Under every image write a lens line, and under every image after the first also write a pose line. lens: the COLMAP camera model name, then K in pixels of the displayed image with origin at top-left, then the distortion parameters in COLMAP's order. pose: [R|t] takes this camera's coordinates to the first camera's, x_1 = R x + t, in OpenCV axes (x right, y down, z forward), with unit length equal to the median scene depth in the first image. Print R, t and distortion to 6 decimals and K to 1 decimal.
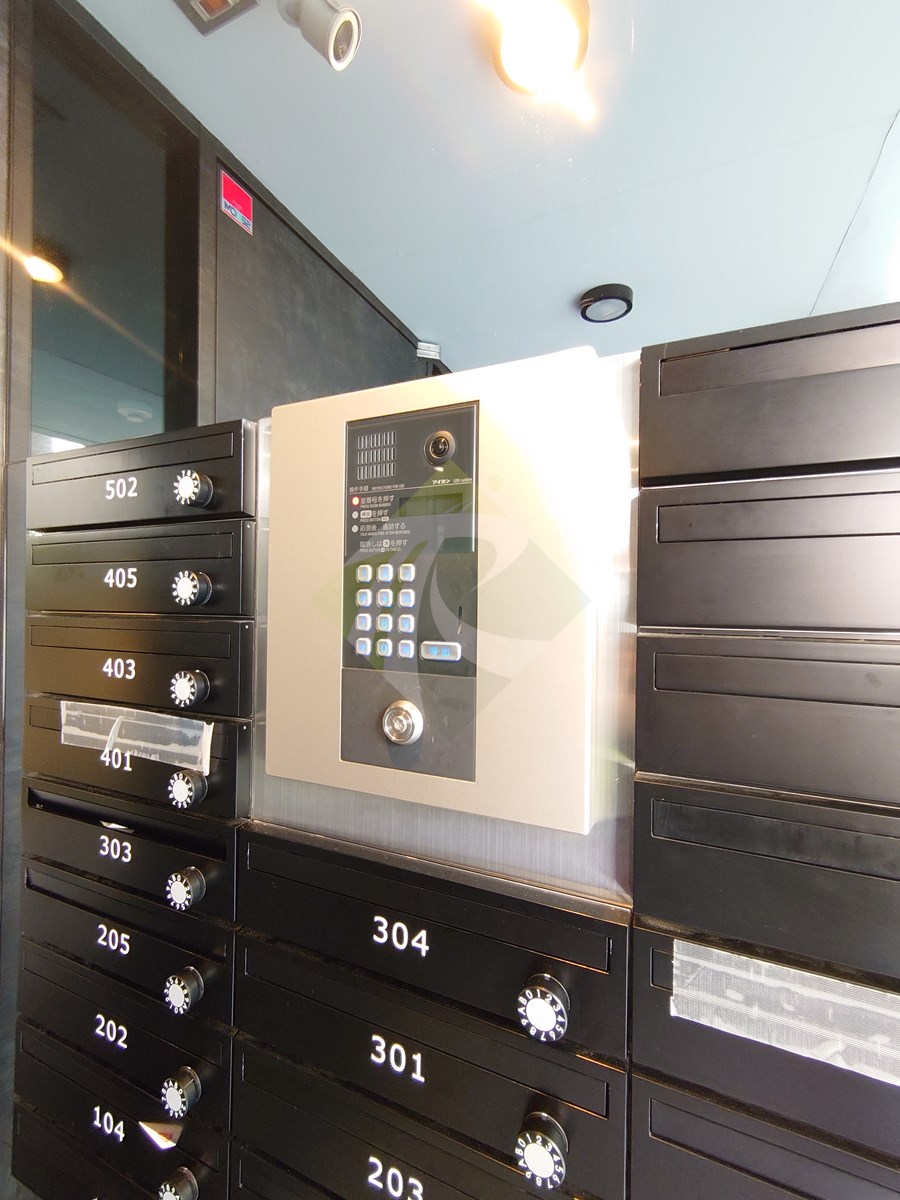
lens RADIAL K [[520.7, 0, 445.9], [0, 520.7, 603.2], [0, 0, 1]] dist [0.006466, -0.001770]
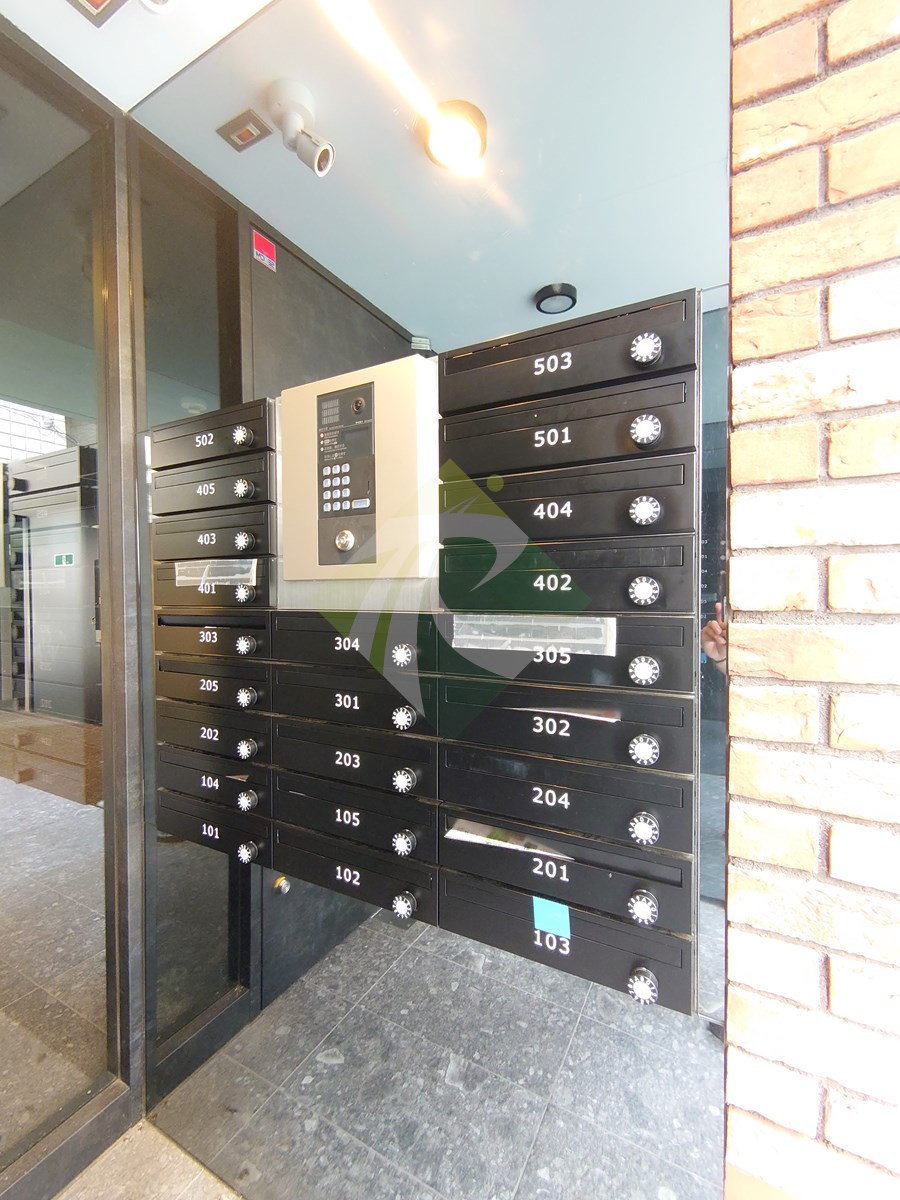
lens RADIAL K [[520.7, 0, 449.3], [0, 520.7, 603.5], [0, 0, 1]] dist [0.006466, -0.001770]
pose [[0.997099, -0.020655, -0.073255, 0.456169], [0.022506, 0.999446, 0.024530, 0.418655], [0.072707, -0.026107, 0.997012, -0.993683]]
